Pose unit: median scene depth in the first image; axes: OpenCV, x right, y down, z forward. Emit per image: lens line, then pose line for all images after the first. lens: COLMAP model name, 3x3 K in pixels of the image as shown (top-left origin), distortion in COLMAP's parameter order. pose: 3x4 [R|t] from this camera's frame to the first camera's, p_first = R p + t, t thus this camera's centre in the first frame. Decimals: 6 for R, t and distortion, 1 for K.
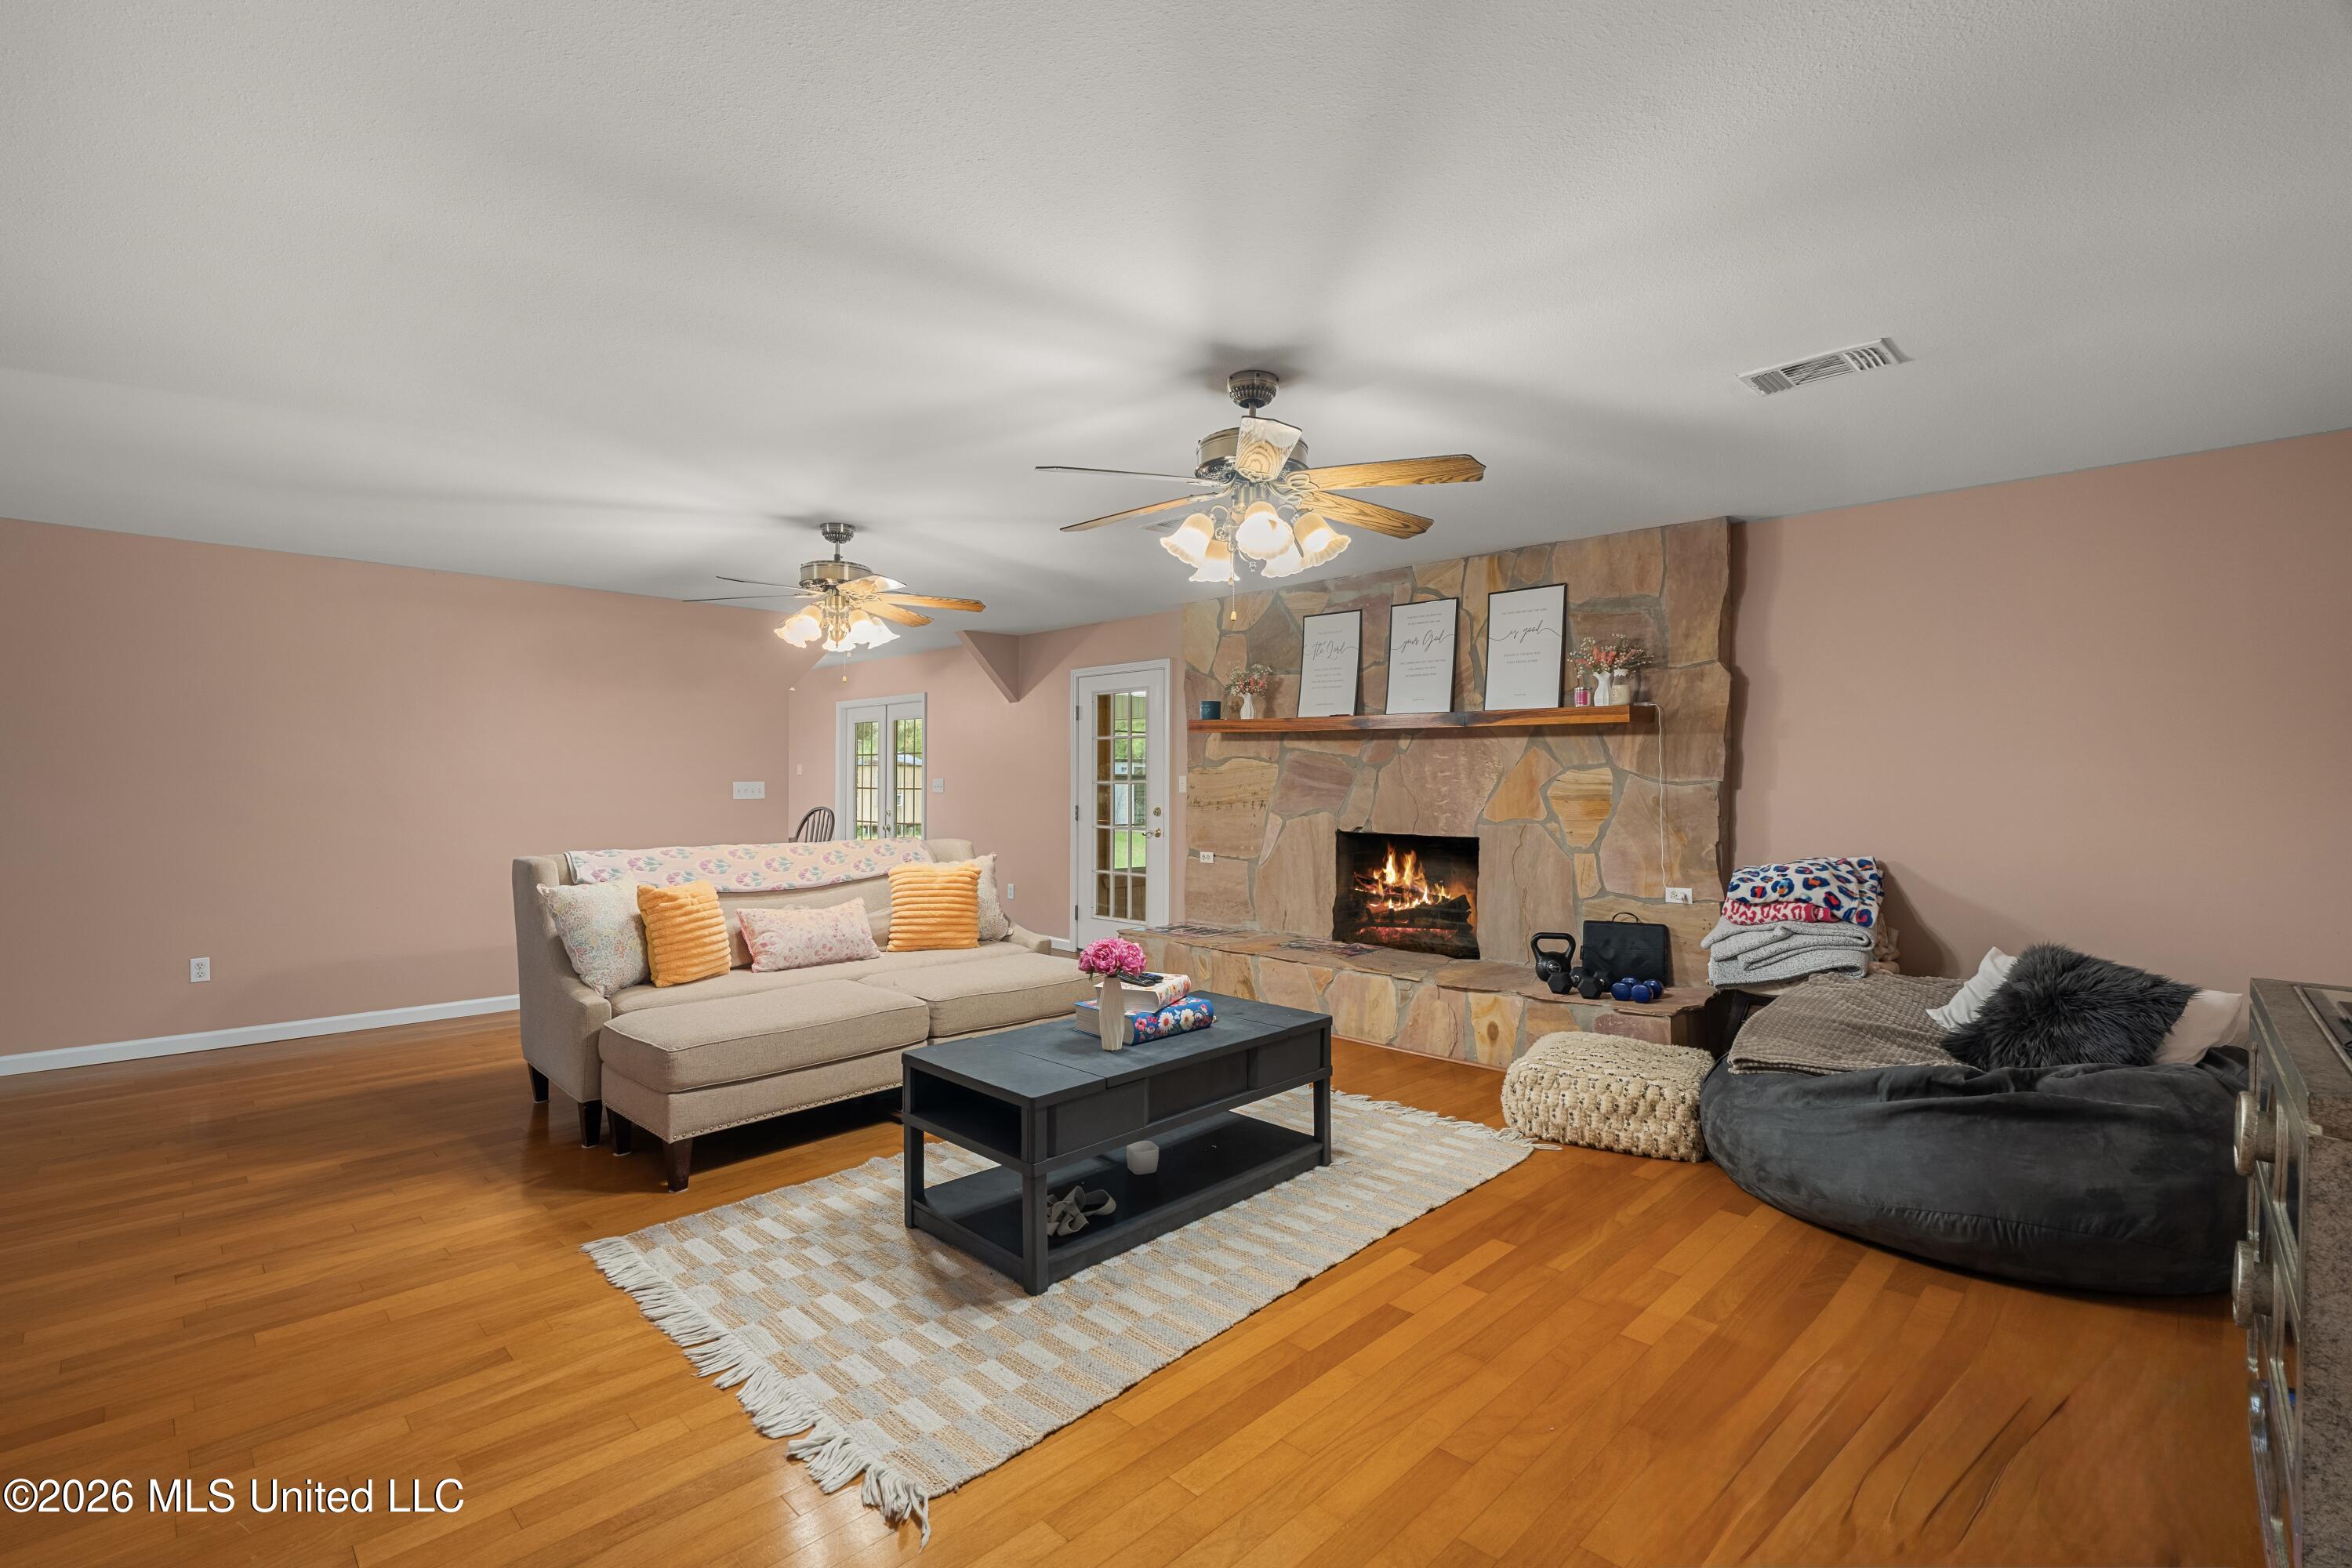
lens RADIAL K [[1055.1, 0, 1161.5], [0, 1055.1, 781.4], [0, 0, 1]] dist [-0.007500, 0.002274]
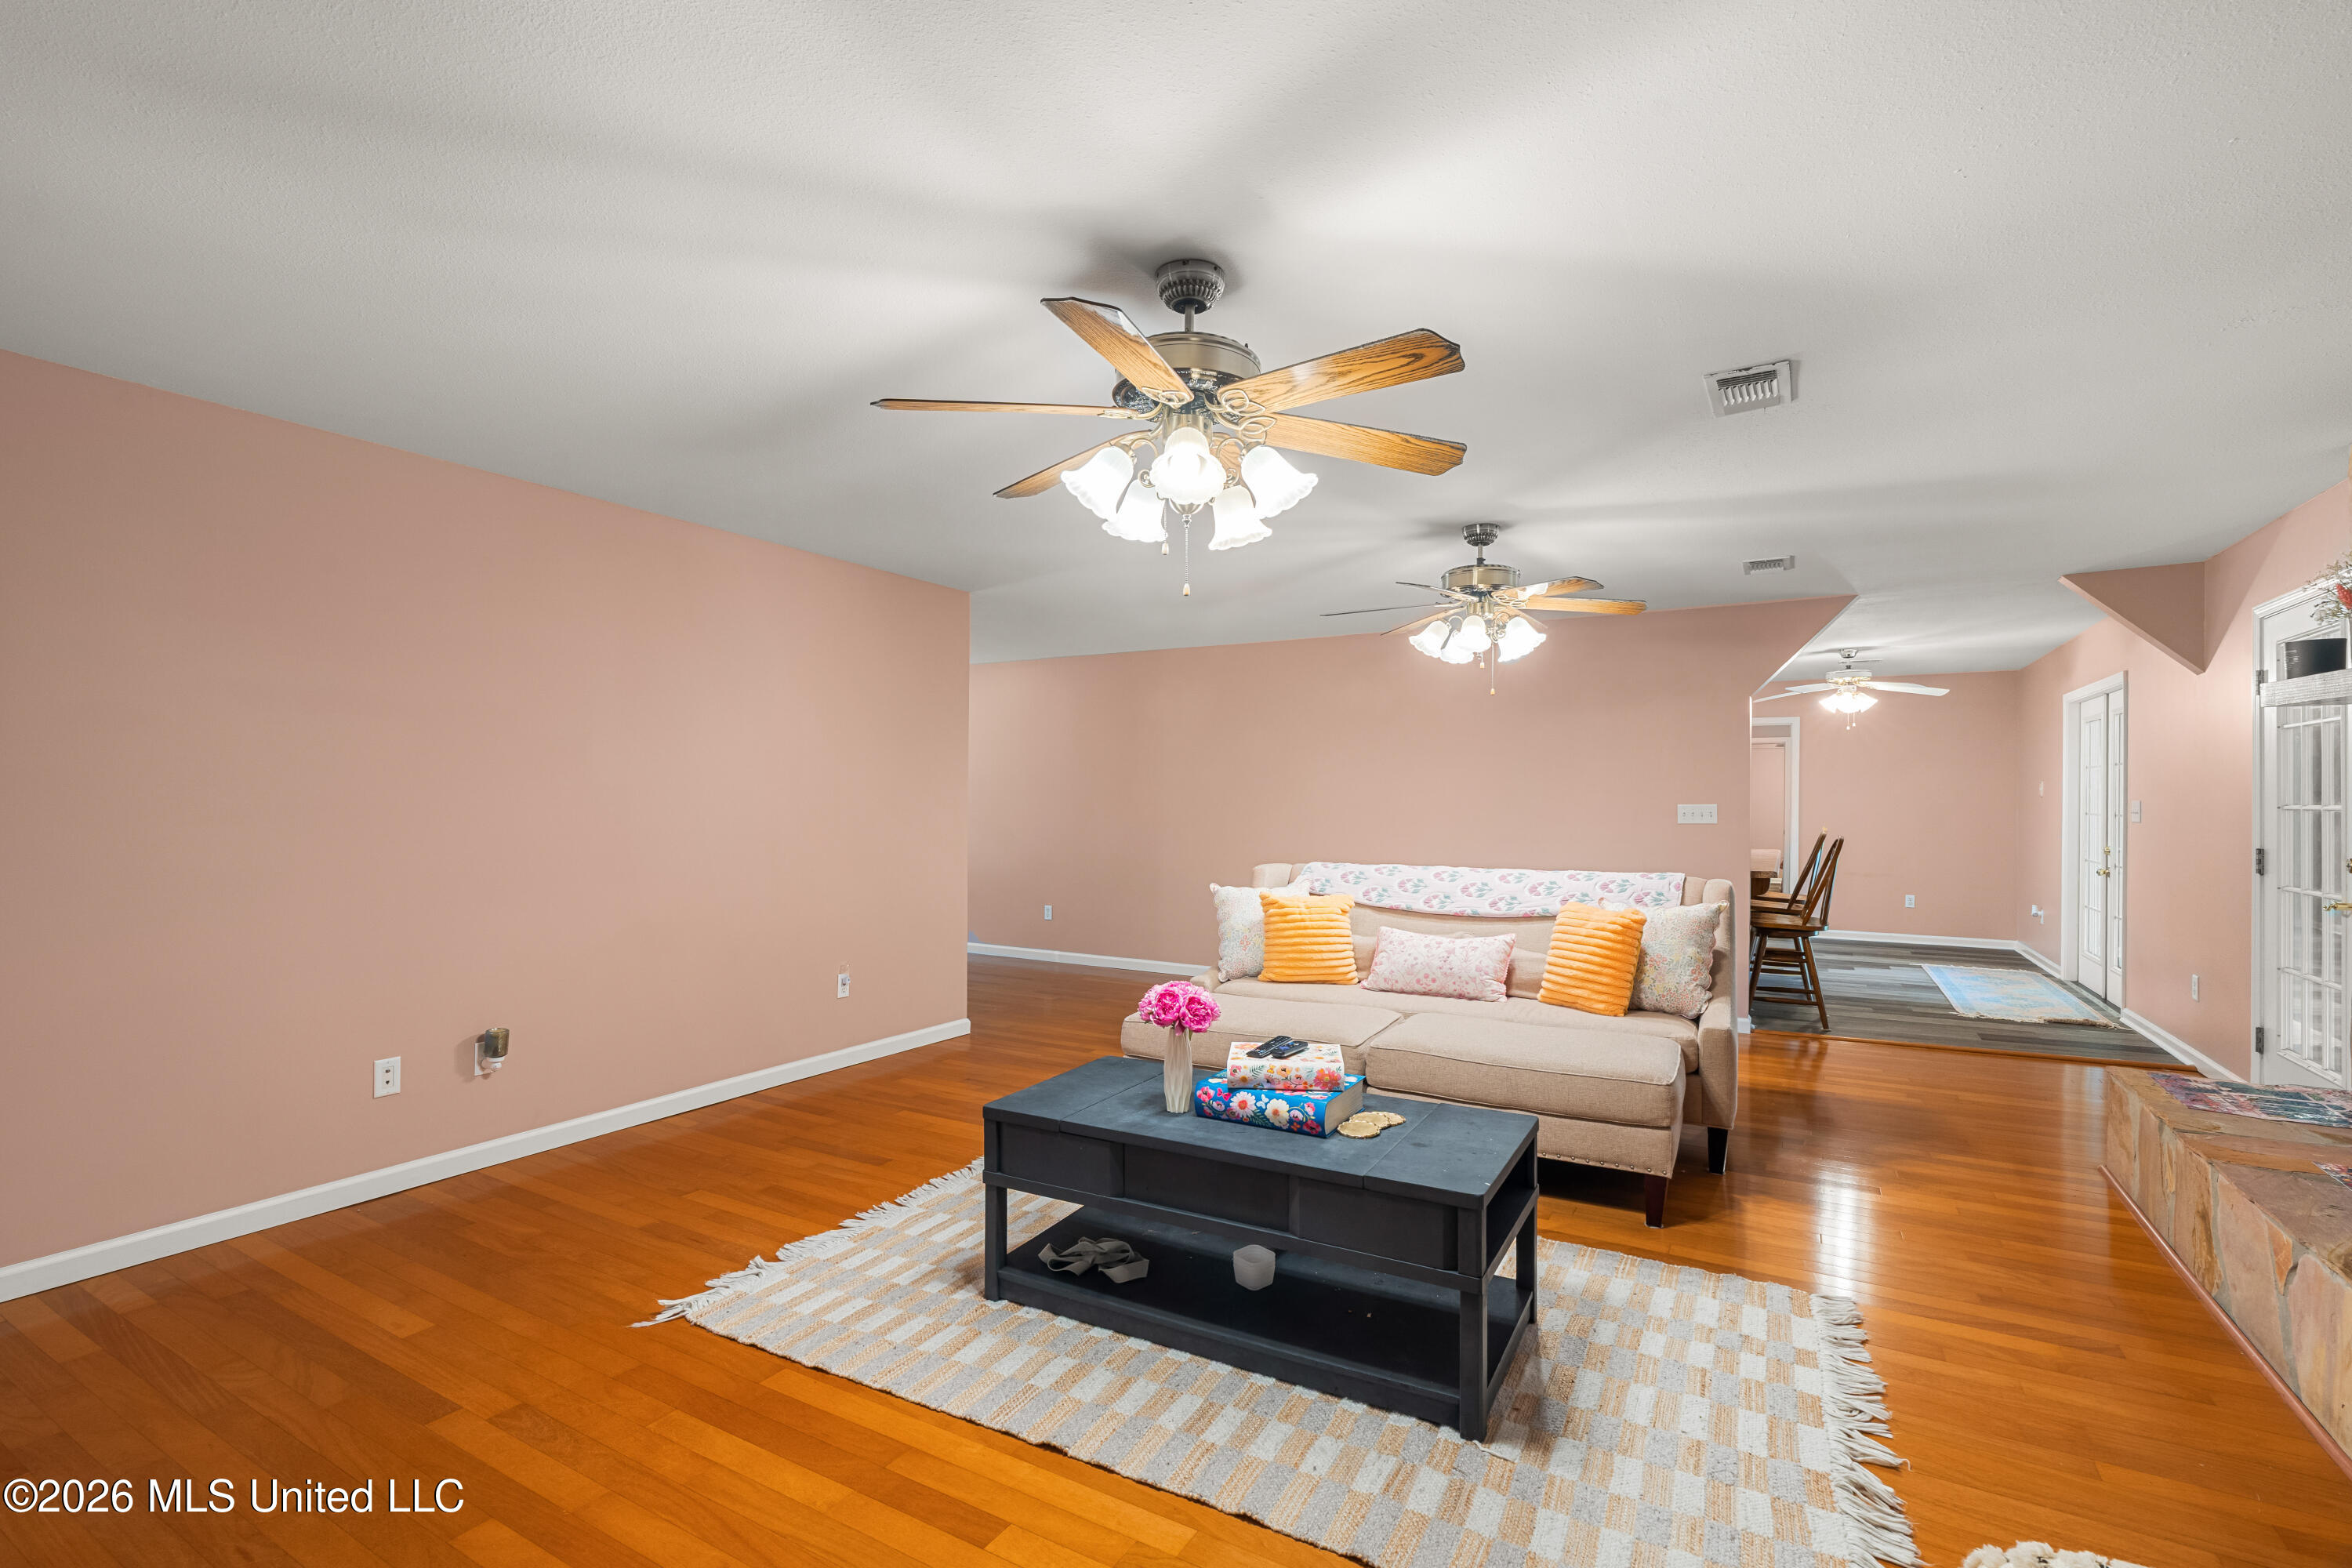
lens RADIAL K [[1055.1, 0, 1166.0], [0, 1055.1, 798.4], [0, 0, 1]] dist [-0.007500, 0.002274]
pose [[0.264235, -0.001973, -0.964456, 0.764221], [-0.004010, 0.999987, -0.003145, -0.000532], [0.964450, 0.004699, 0.264223, 0.737947]]
